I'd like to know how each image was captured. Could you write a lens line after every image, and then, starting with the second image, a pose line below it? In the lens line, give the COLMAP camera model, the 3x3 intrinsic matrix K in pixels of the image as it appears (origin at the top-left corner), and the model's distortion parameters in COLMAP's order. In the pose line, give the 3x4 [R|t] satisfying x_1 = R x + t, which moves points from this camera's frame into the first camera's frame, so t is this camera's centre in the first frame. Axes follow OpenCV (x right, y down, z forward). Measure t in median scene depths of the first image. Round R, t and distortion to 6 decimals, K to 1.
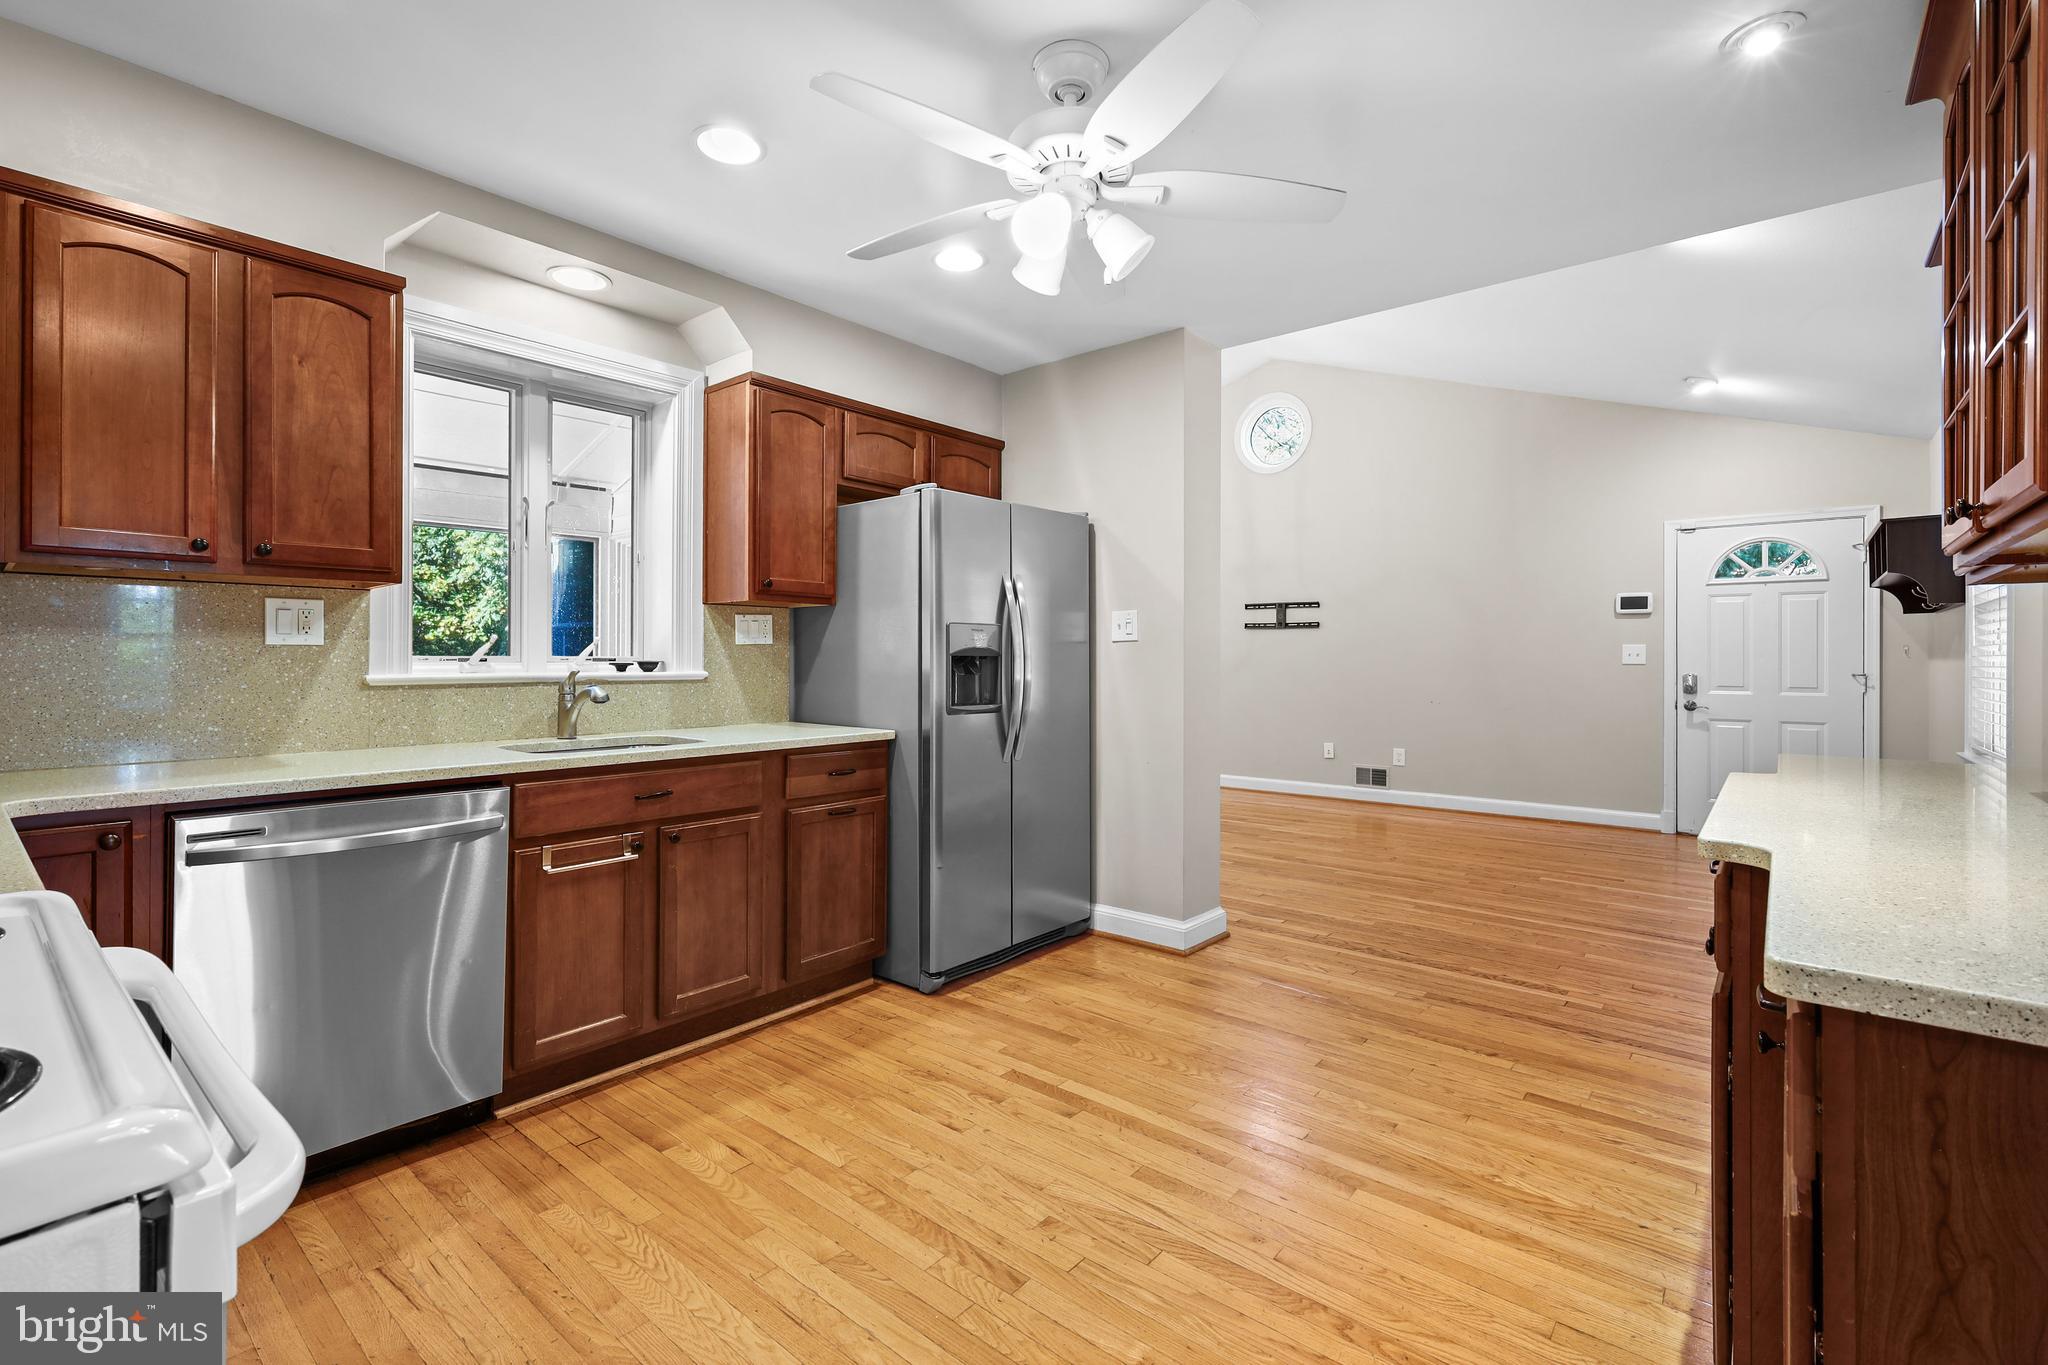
lens RADIAL K [[908.9, 0, 1017.6], [0, 908.9, 656.1], [0, 0, 1]] dist [0.001590, 0.000510]
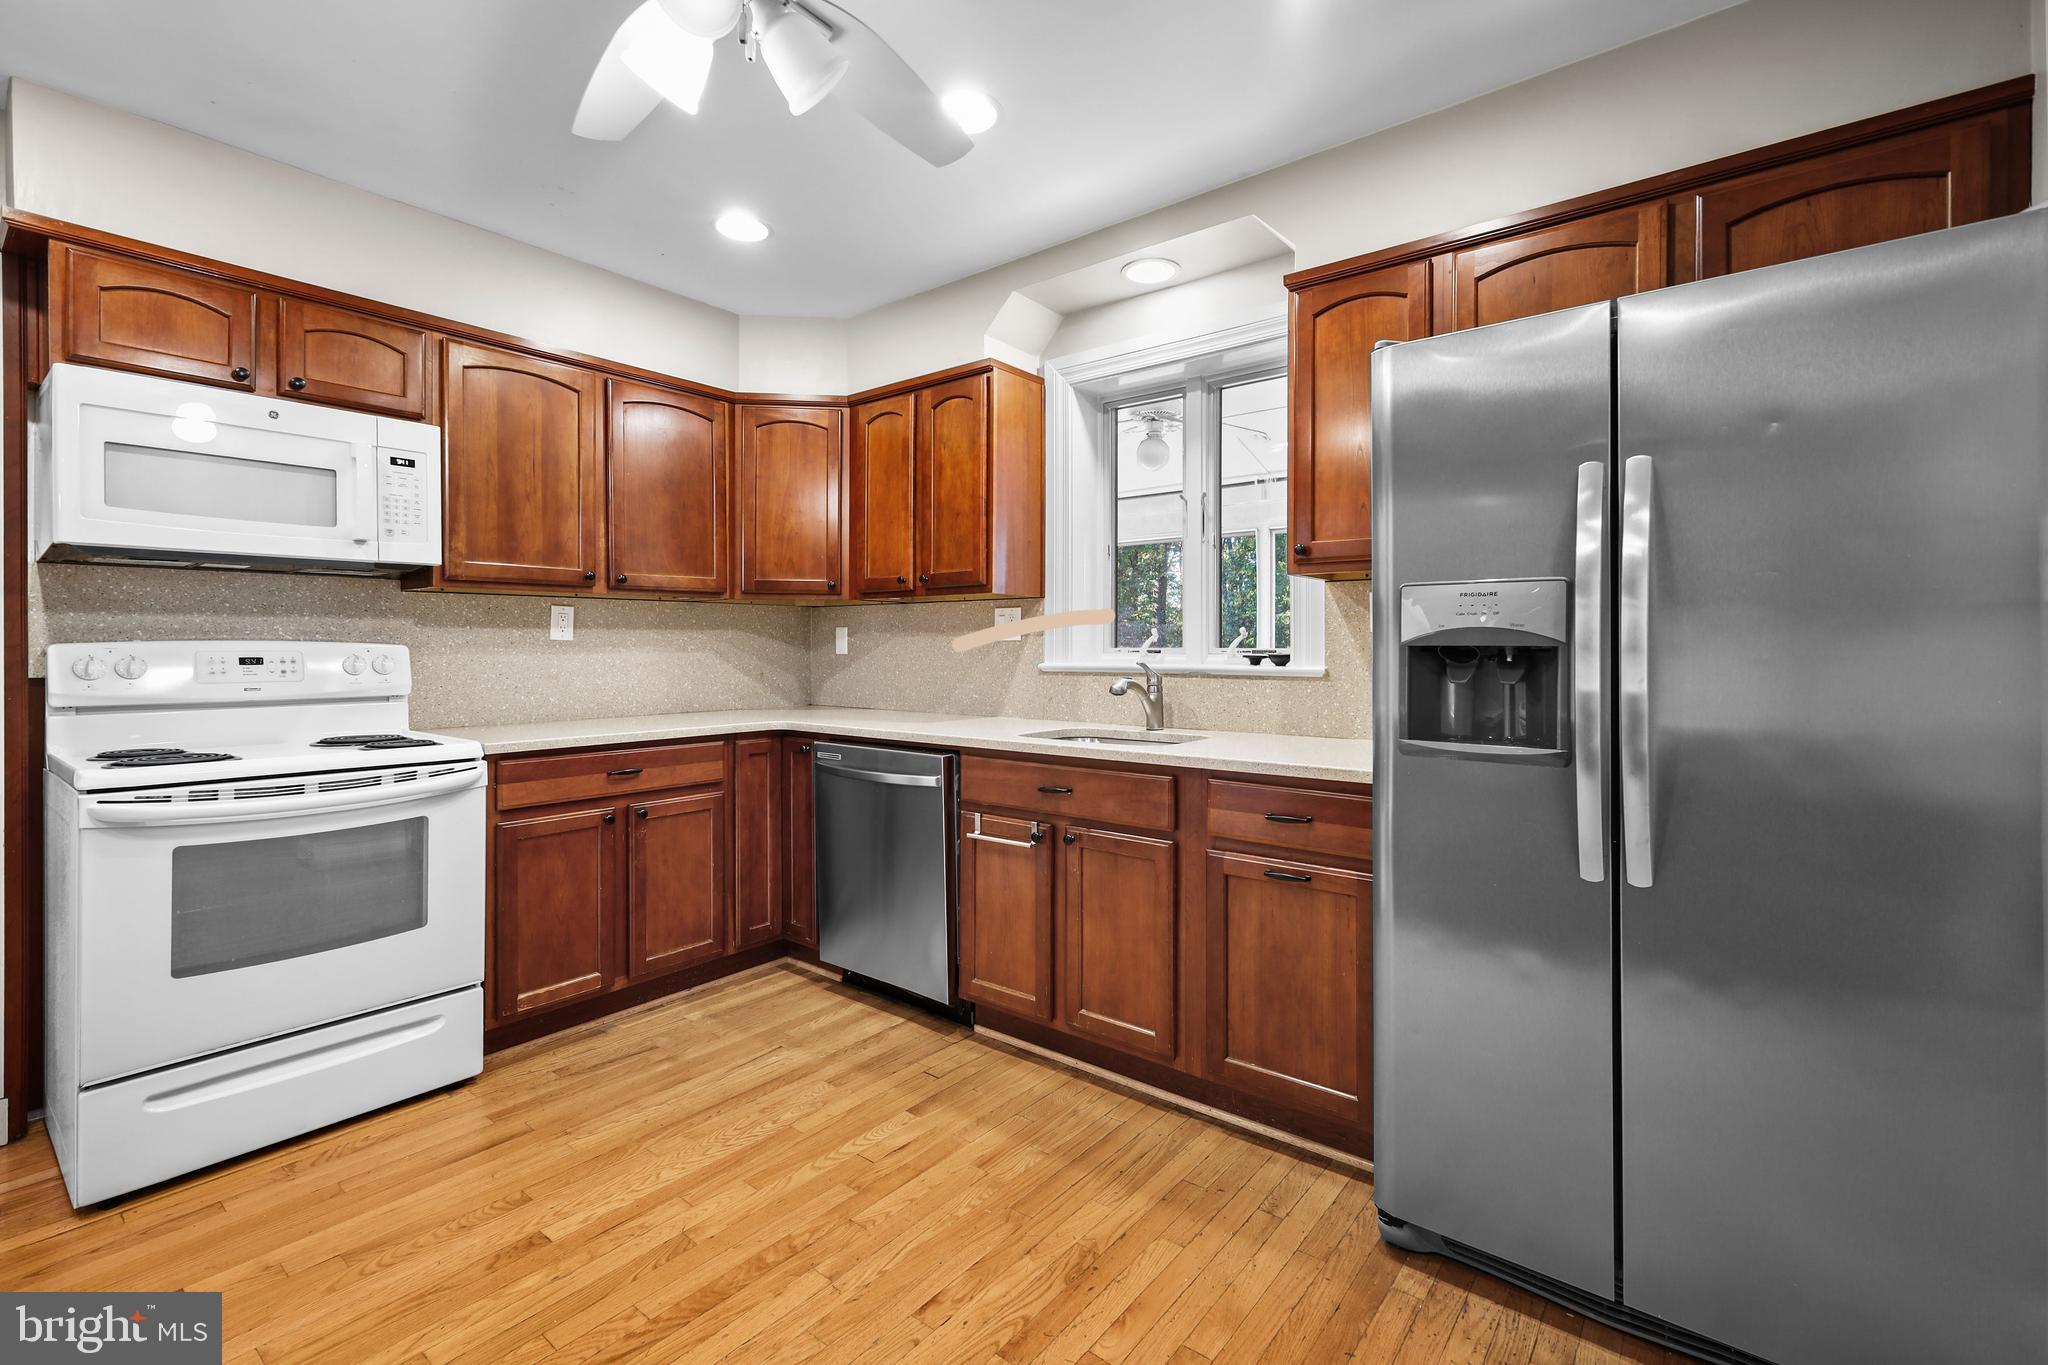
lens RADIAL K [[898.1, 0, 1019.5], [0, 898.1, 648.3], [0, 0, 1]] dist [0.001183, 0.000259]
pose [[0.025968, -0.002083, -0.999661, 0.456969], [0.000847, 0.999998, -0.002062, 0.001989], [0.999662, -0.000793, 0.025970, 0.754627]]
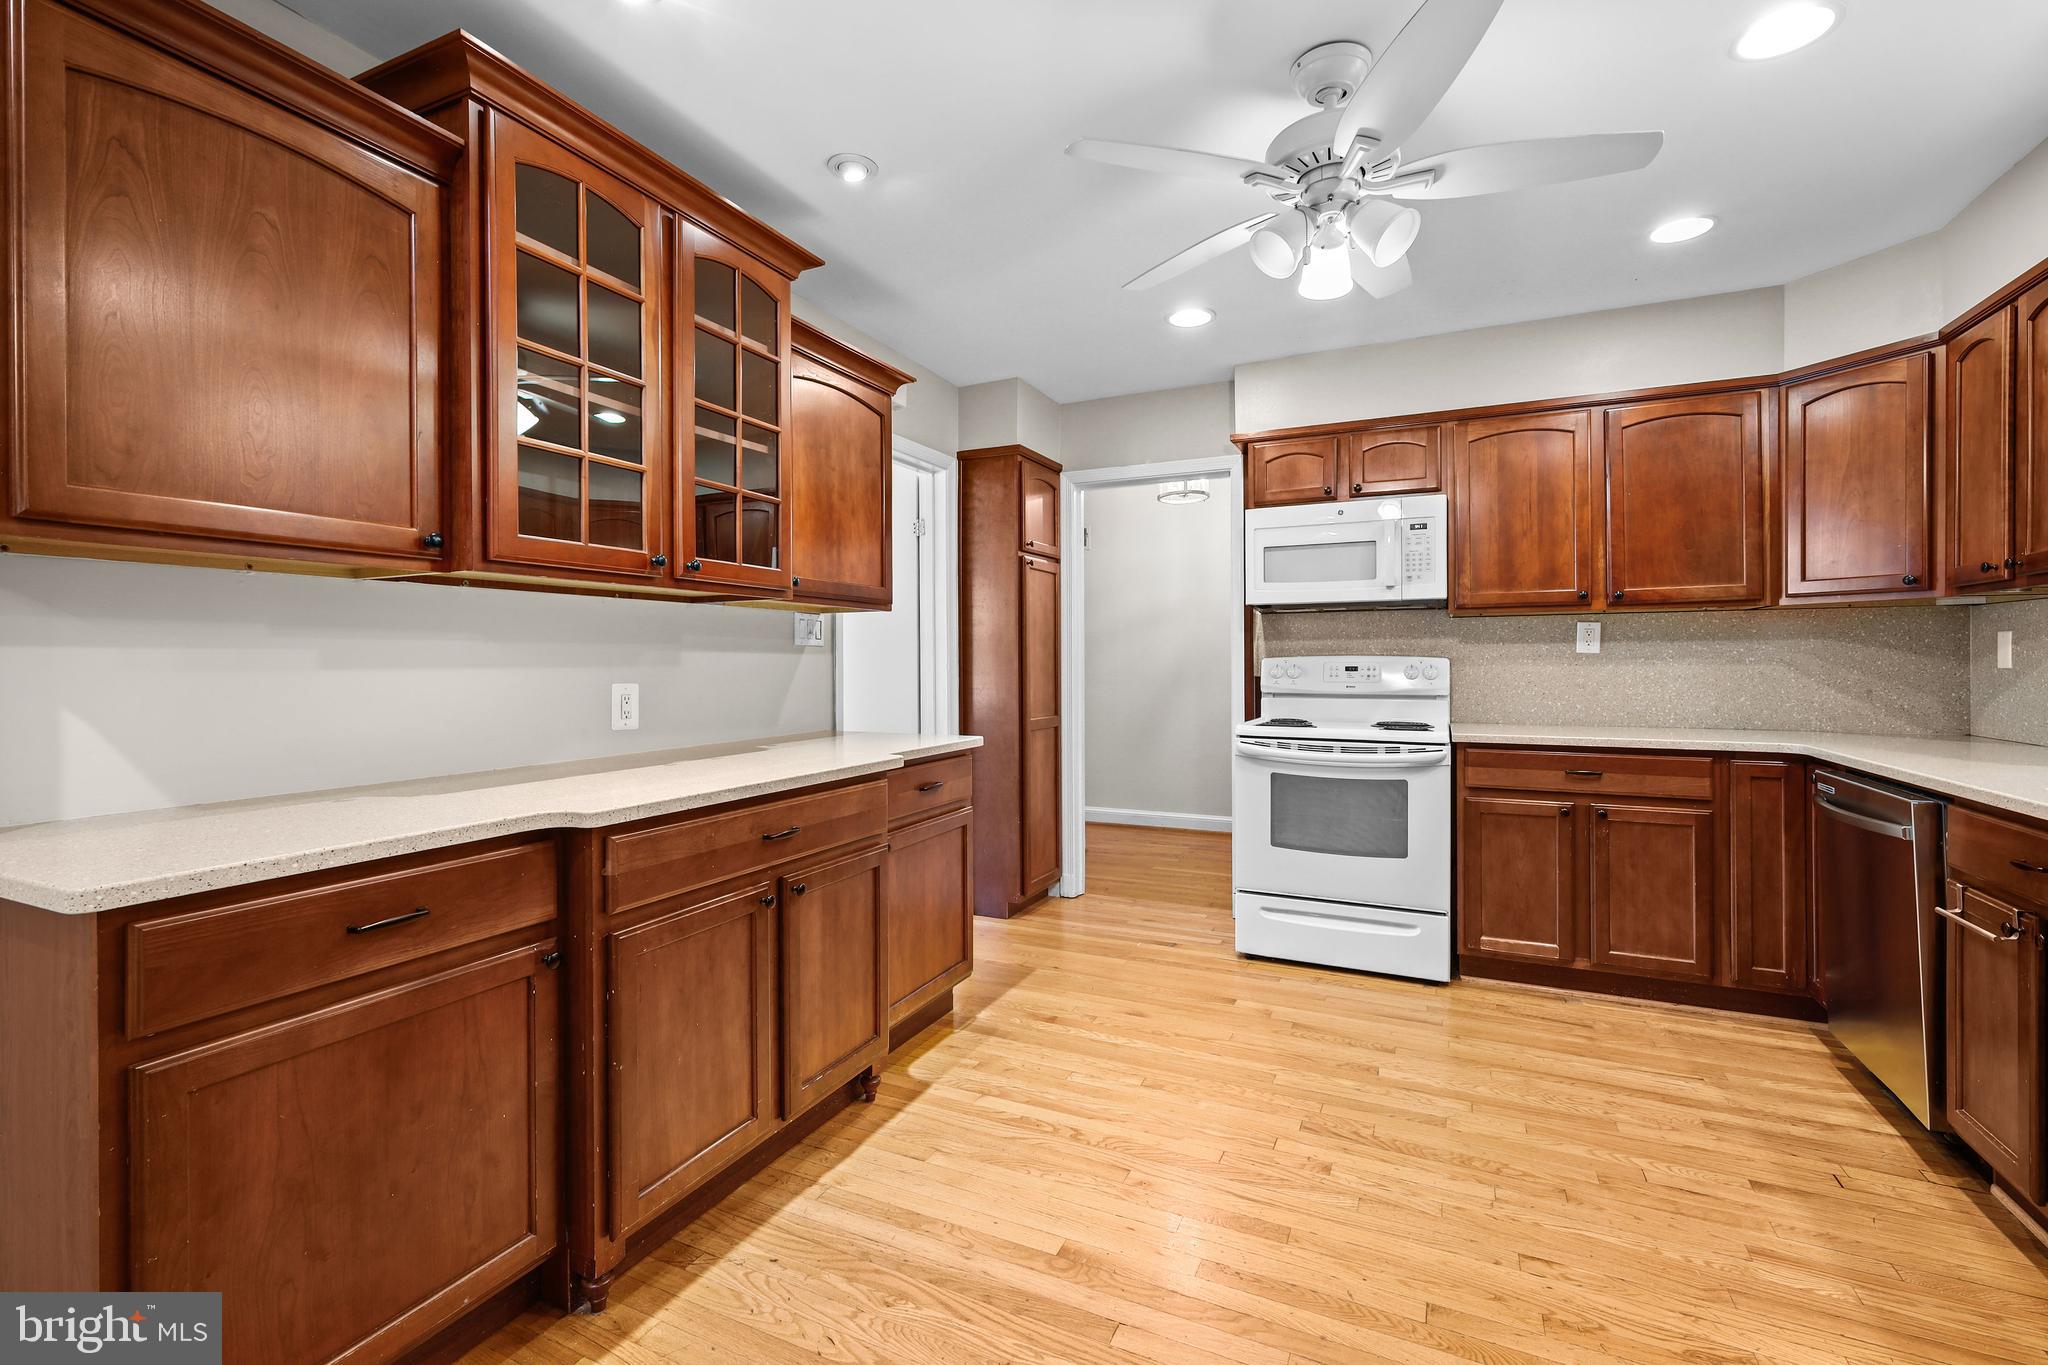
lens RADIAL K [[894.0, 0, 1019.6], [0, 894.0, 663.2], [0, 0, 1]] dist [0.001677, 0.000170]
pose [[-0.967959, 0.000266, -0.251106, 0.398649], [-0.000439, 0.999996, 0.002752, 0.000211], [0.251106, 0.002774, -0.967956, 1.170555]]
